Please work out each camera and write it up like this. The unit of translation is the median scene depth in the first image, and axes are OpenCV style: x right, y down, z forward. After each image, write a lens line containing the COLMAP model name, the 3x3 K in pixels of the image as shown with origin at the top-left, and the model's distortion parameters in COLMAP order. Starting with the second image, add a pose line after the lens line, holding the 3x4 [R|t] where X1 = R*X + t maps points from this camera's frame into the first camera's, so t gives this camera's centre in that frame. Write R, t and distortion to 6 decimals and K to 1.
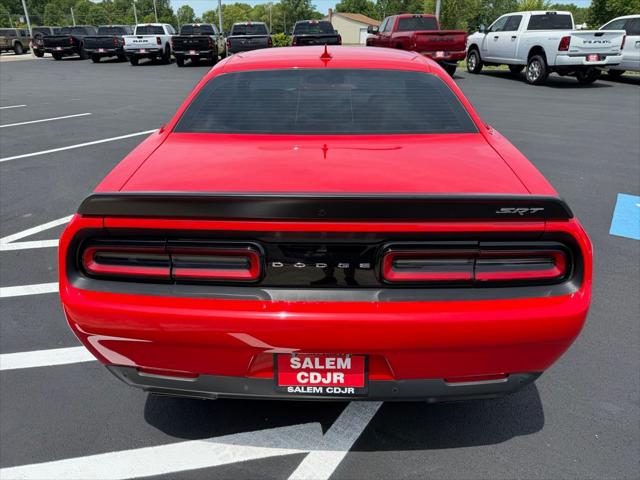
lens RADIAL K [[450.0, 0, 319.3], [0, 450.0, 242.4], [0, 0, 1]] dist [0.004174, -0.011968]
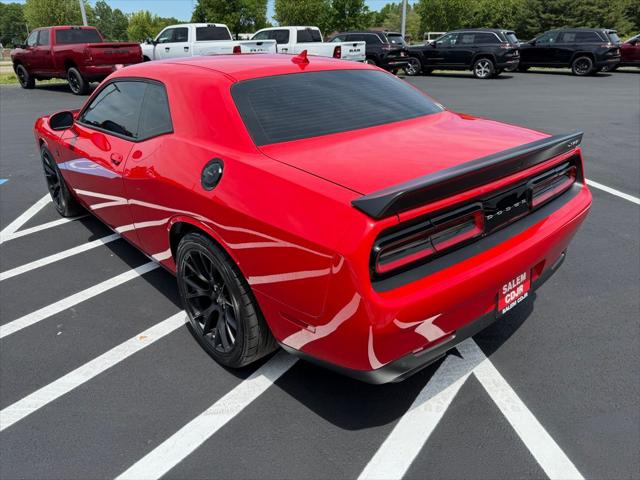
lens RADIAL K [[450.0, 0, 320.3], [0, 450.0, 239.7], [0, 0, 1]] dist [0.004174, -0.011968]
pose [[0.734703, -0.282786, 0.616638, -0.118543], [0.299091, 0.950889, 0.079714, -0.013074], [-0.608897, 0.125865, 0.783200, 0.027139]]
